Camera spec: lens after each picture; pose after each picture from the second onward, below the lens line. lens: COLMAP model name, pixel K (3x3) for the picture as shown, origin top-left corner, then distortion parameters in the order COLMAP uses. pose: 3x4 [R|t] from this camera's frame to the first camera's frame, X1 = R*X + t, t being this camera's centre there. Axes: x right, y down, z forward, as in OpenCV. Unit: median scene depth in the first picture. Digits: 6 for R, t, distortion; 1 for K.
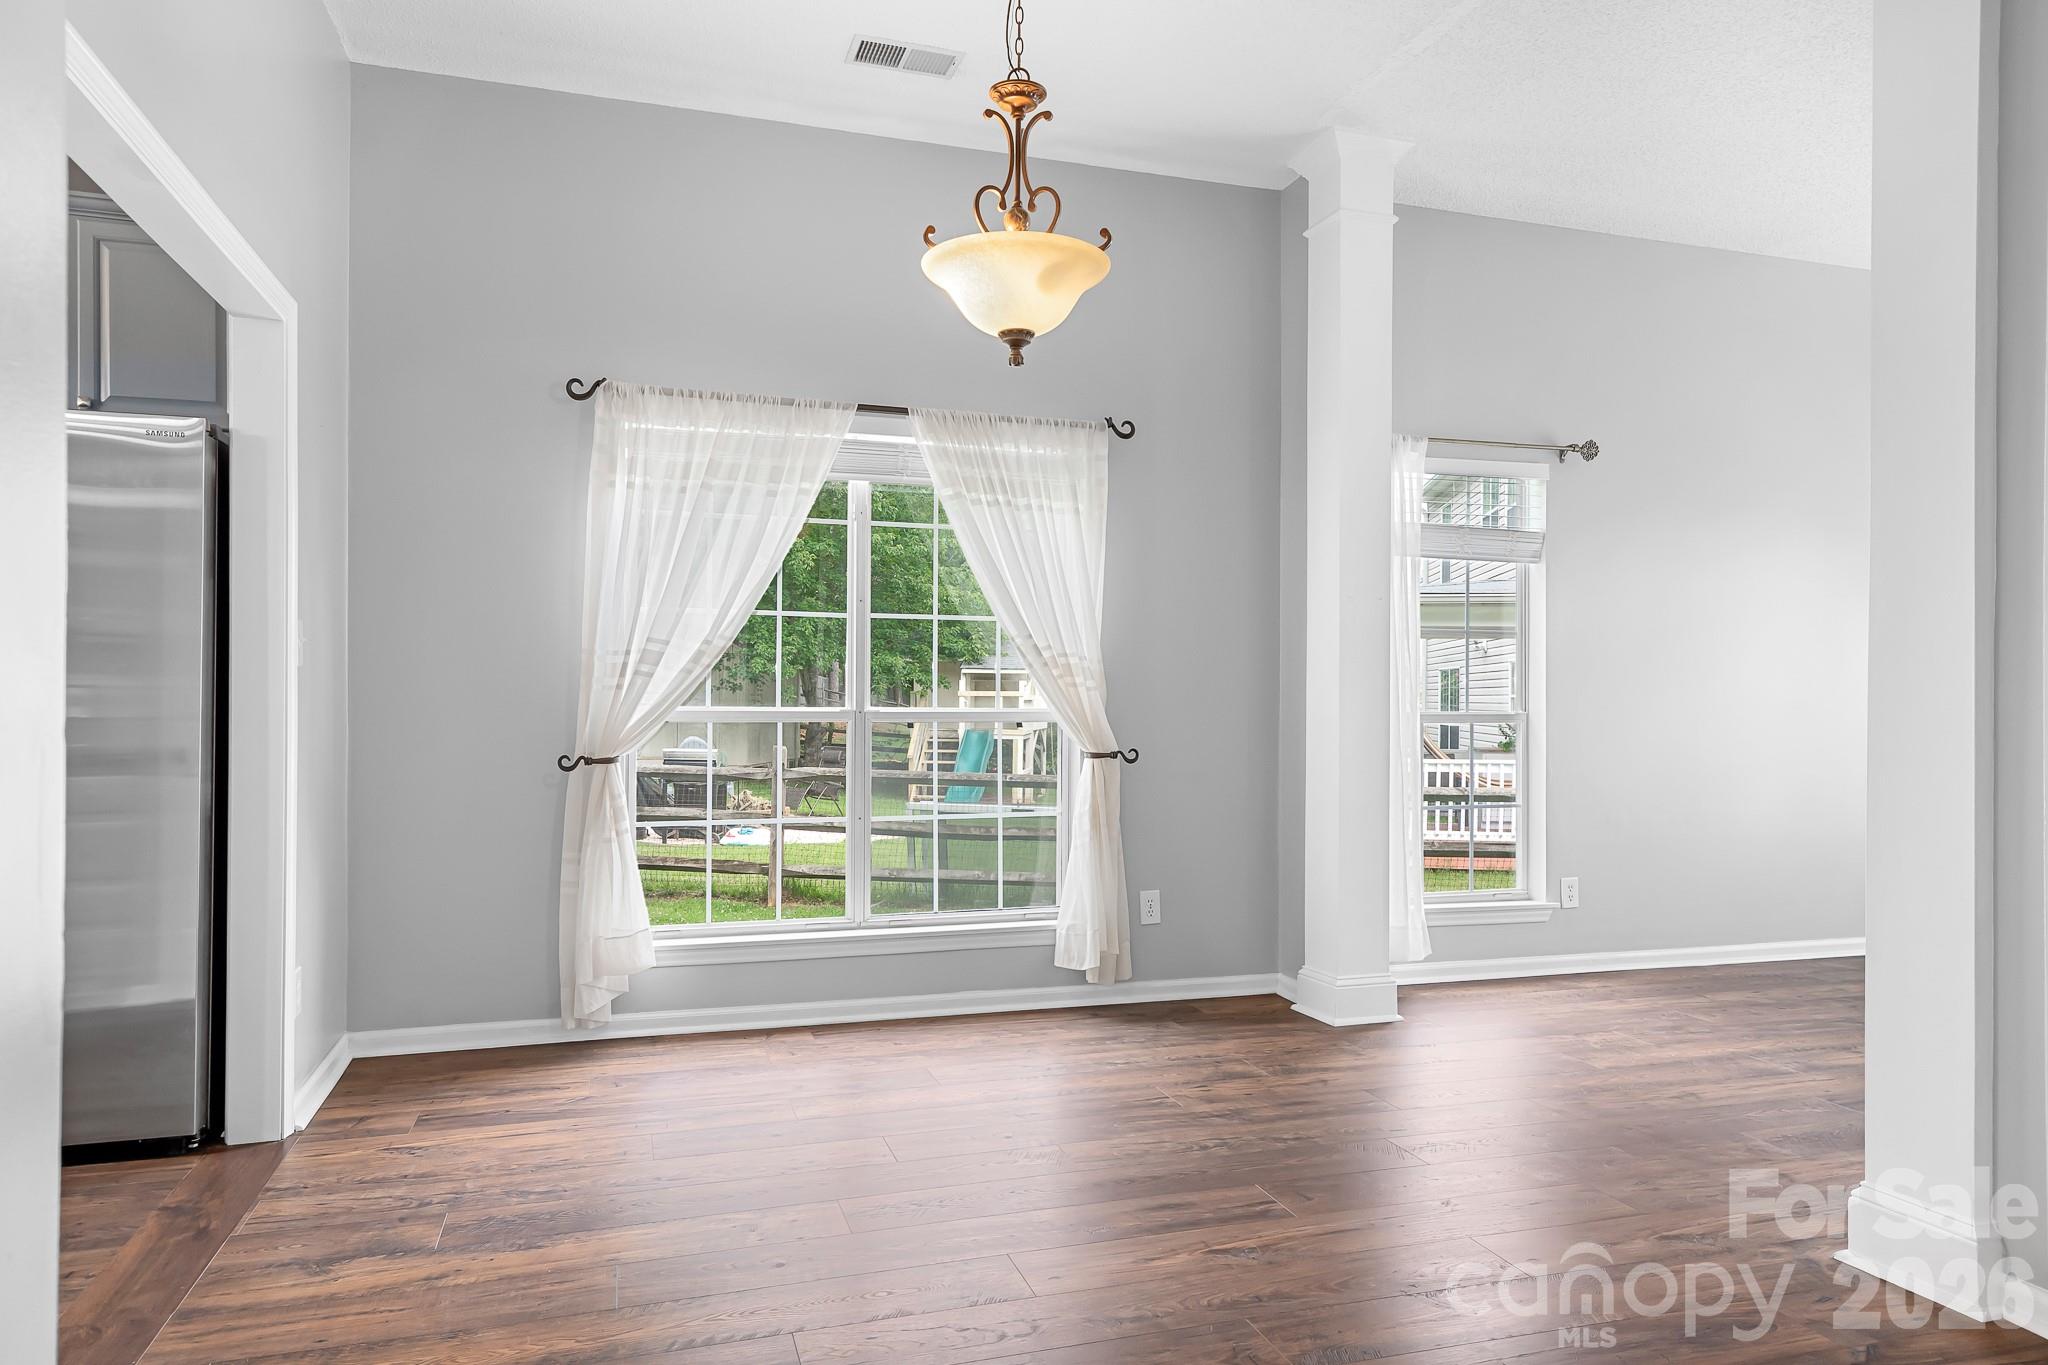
lens RADIAL K [[1292.3, 0, 1021.3], [0, 1292.3, 694.2], [0, 0, 1]] dist [0.048132, -0.044505]
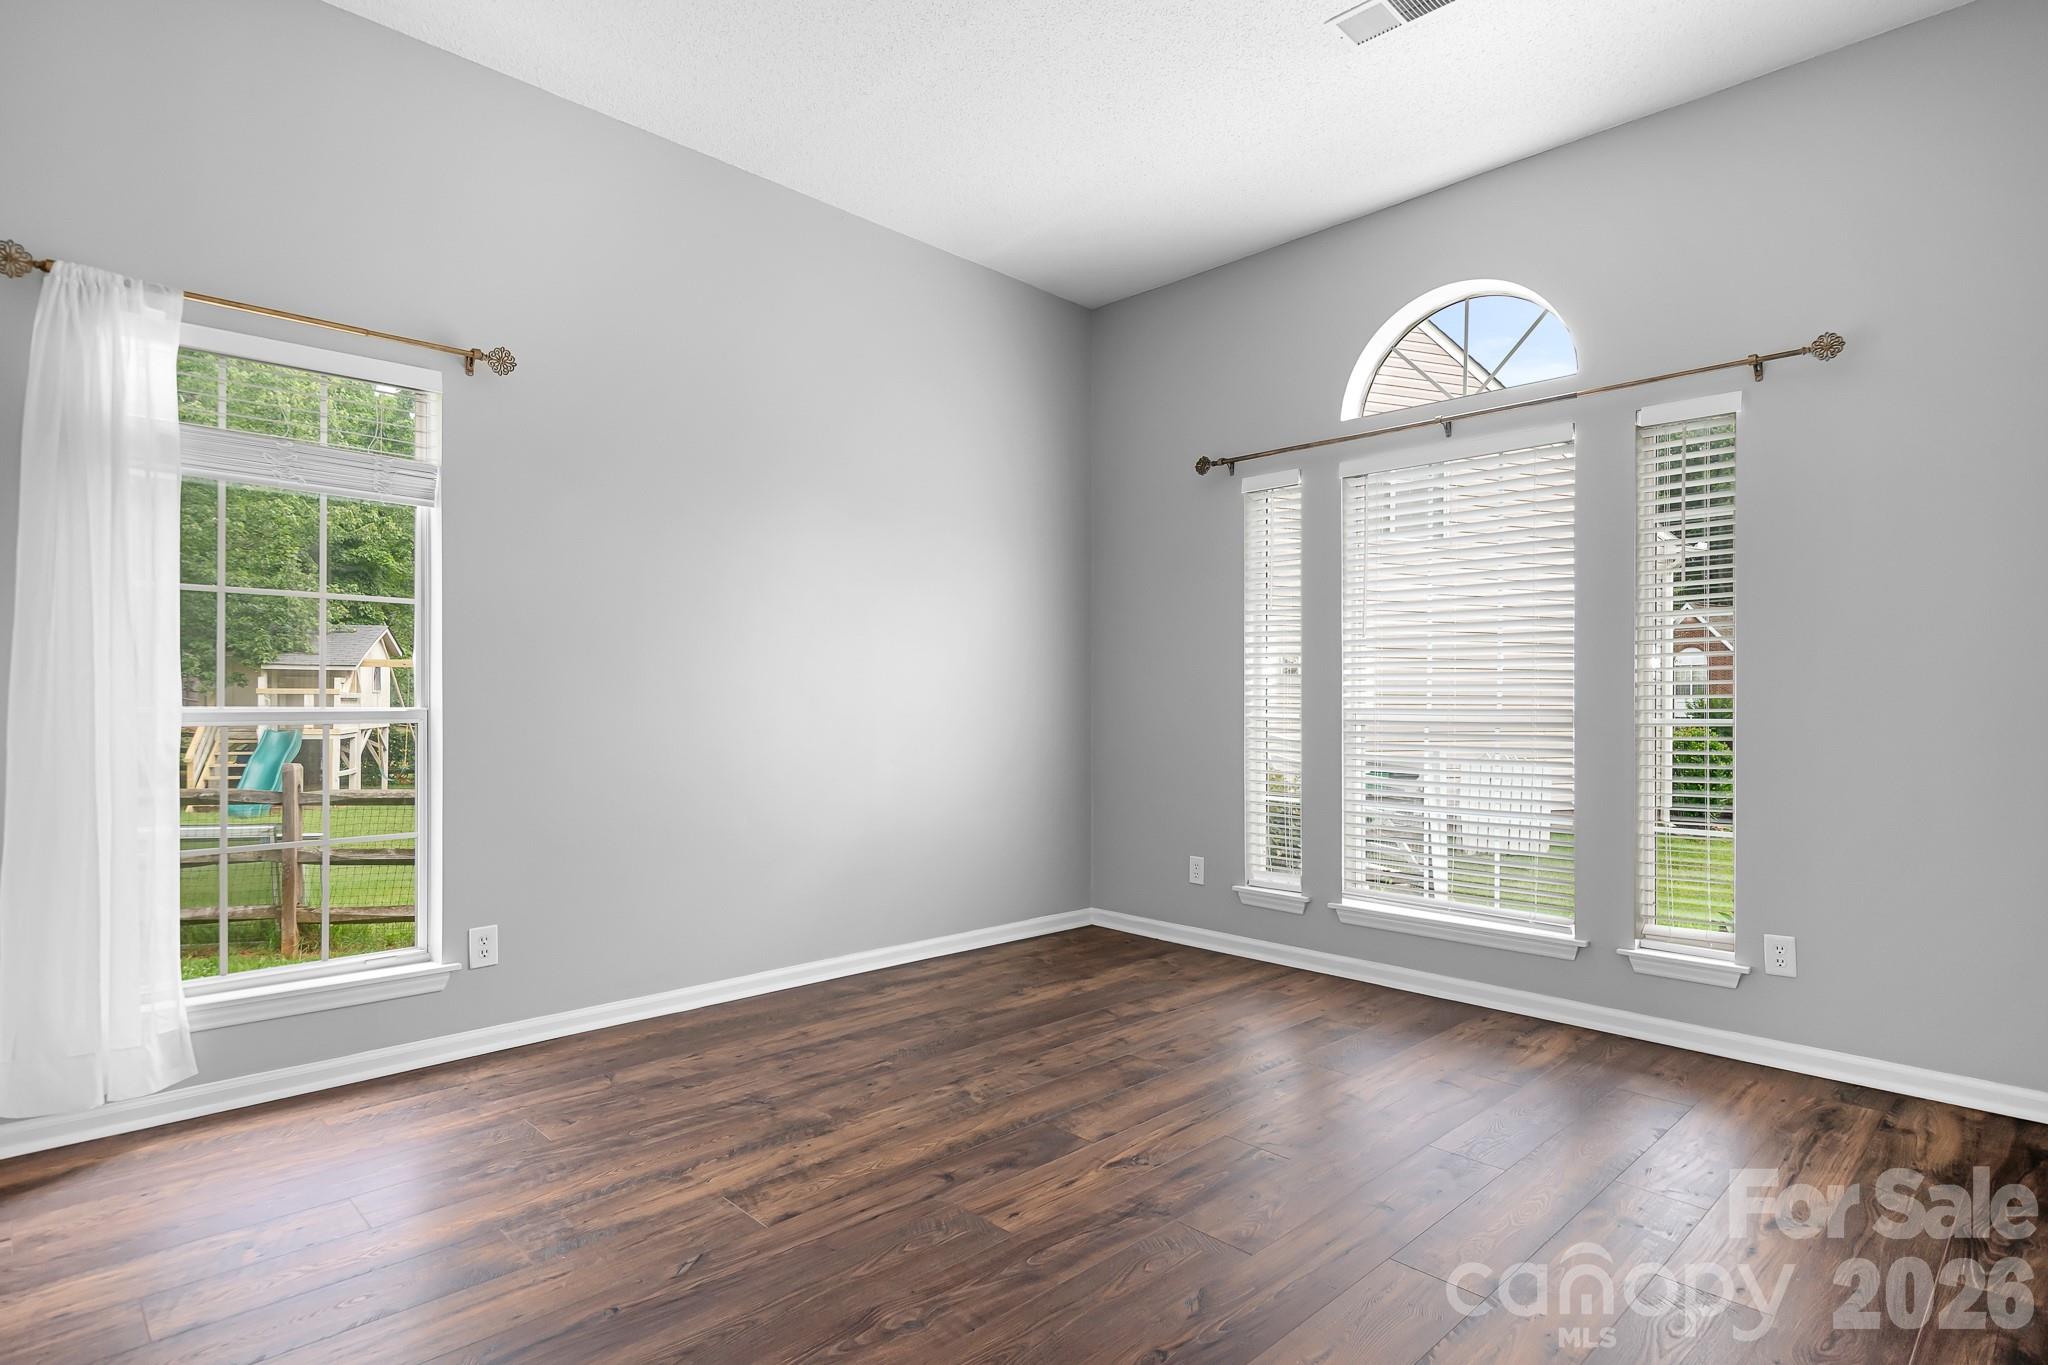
lens RADIAL K [[1034.9, 0, 1014.2], [0, 1034.9, 695.6], [0, 0, 1]] dist [0.002093, 0.000222]
pose [[0.893533, 0.001637, 0.448995, 0.591997], [-0.002098, 0.999998, 0.000529, 0.006808], [-0.448993, -0.001414, 0.893534, 0.450427]]
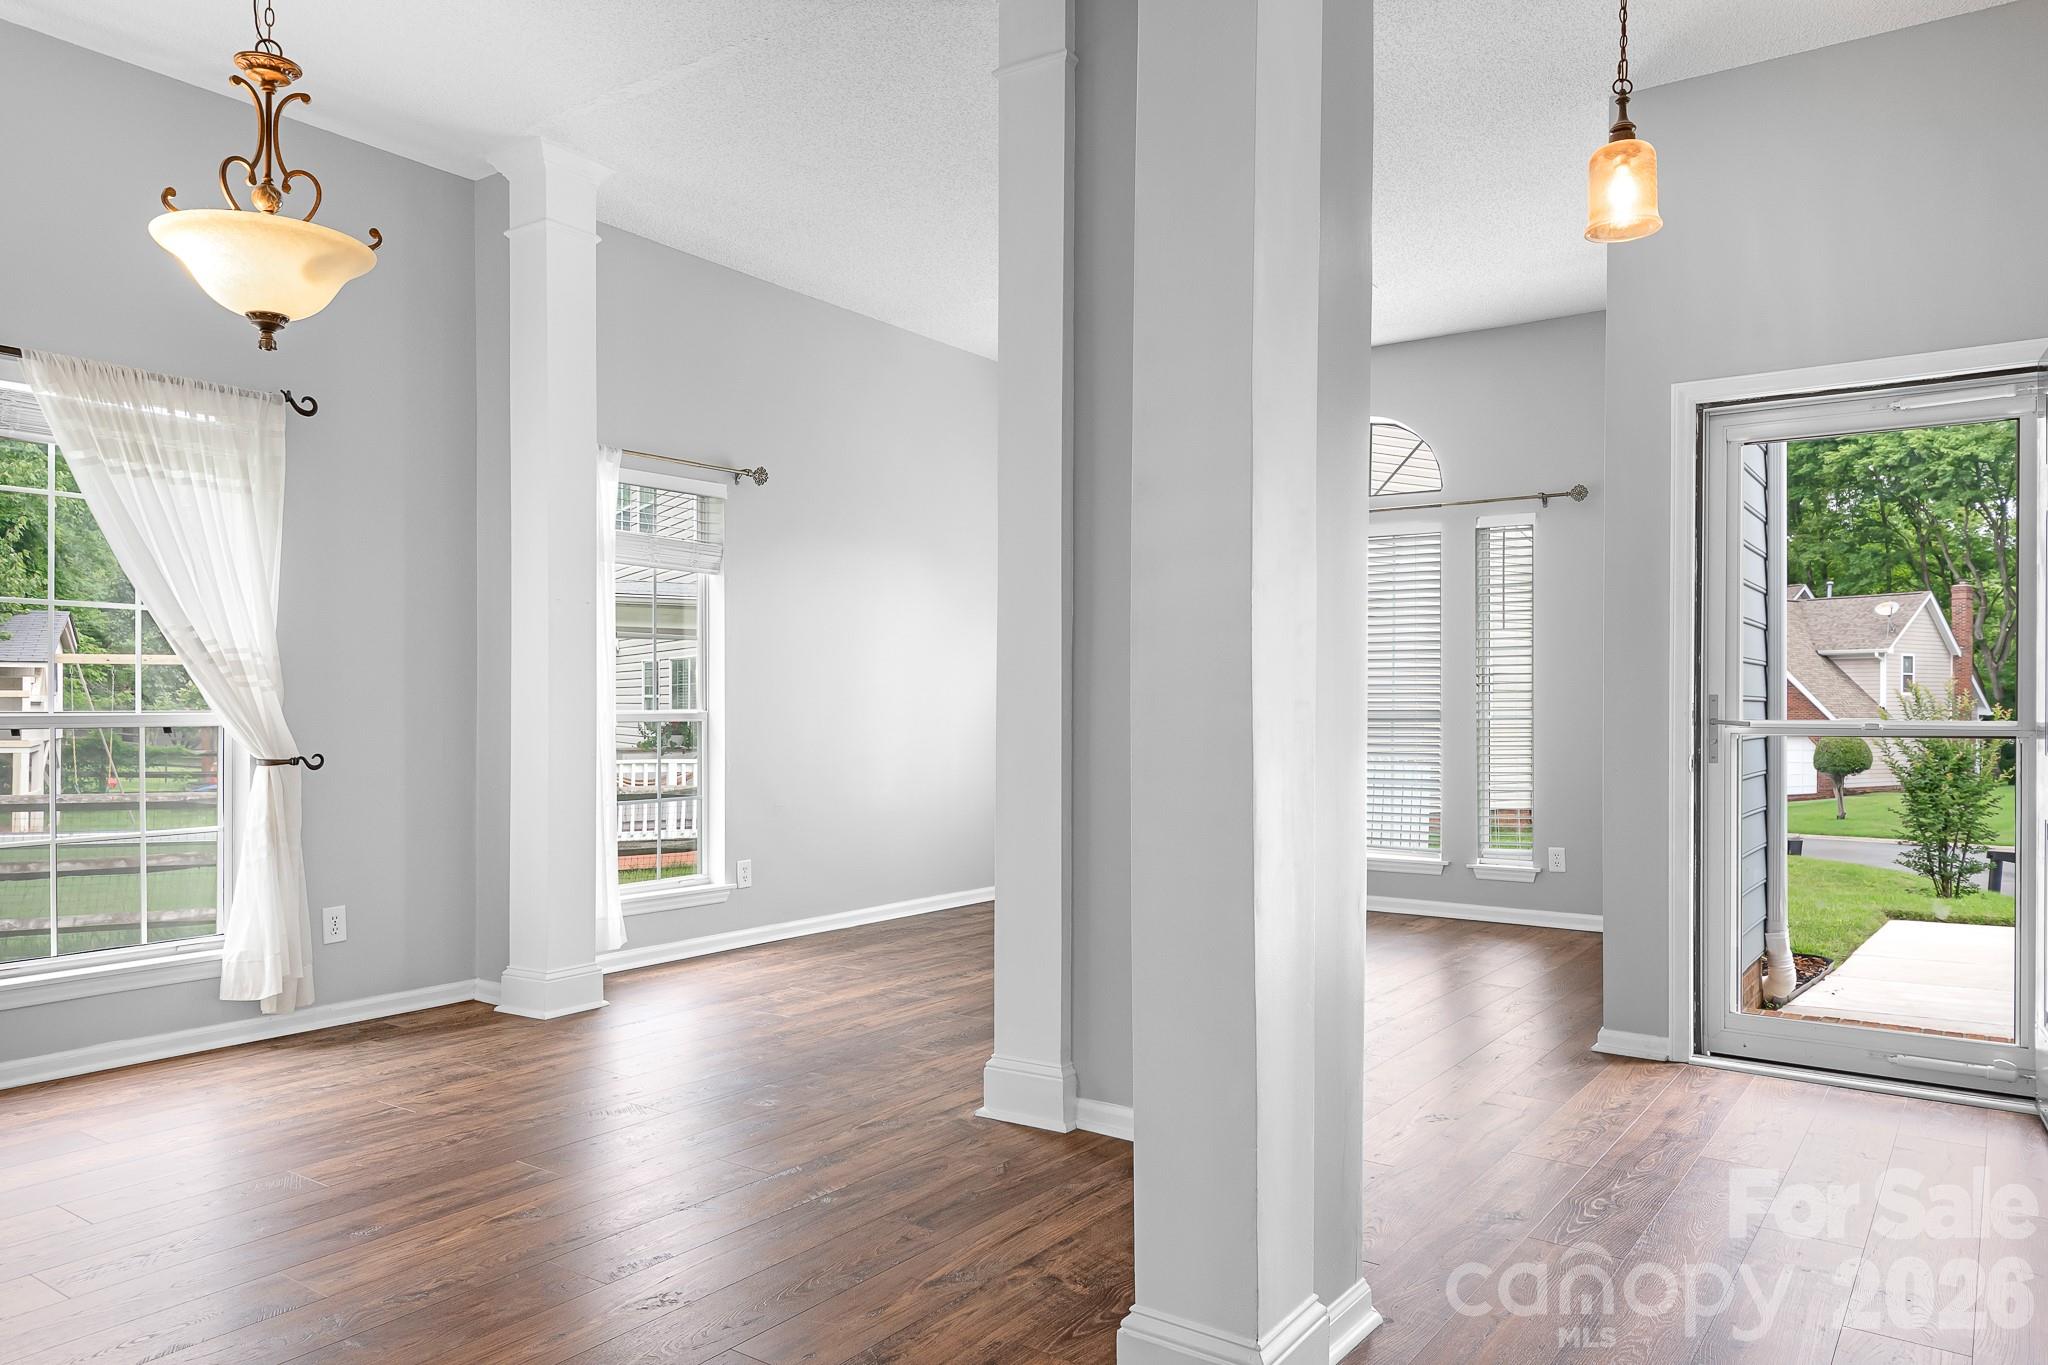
lens RADIAL K [[1315.2, 0, 1024.9], [0, 1315.2, 710.2], [0, 0, 1]] dist [0.000544, -0.000194]
pose [[0.805386, -0.006236, 0.592718, -0.071190], [-0.000984, 0.999929, 0.011857, -0.000706], [-0.592750, -0.010133, 0.805323, -0.059605]]
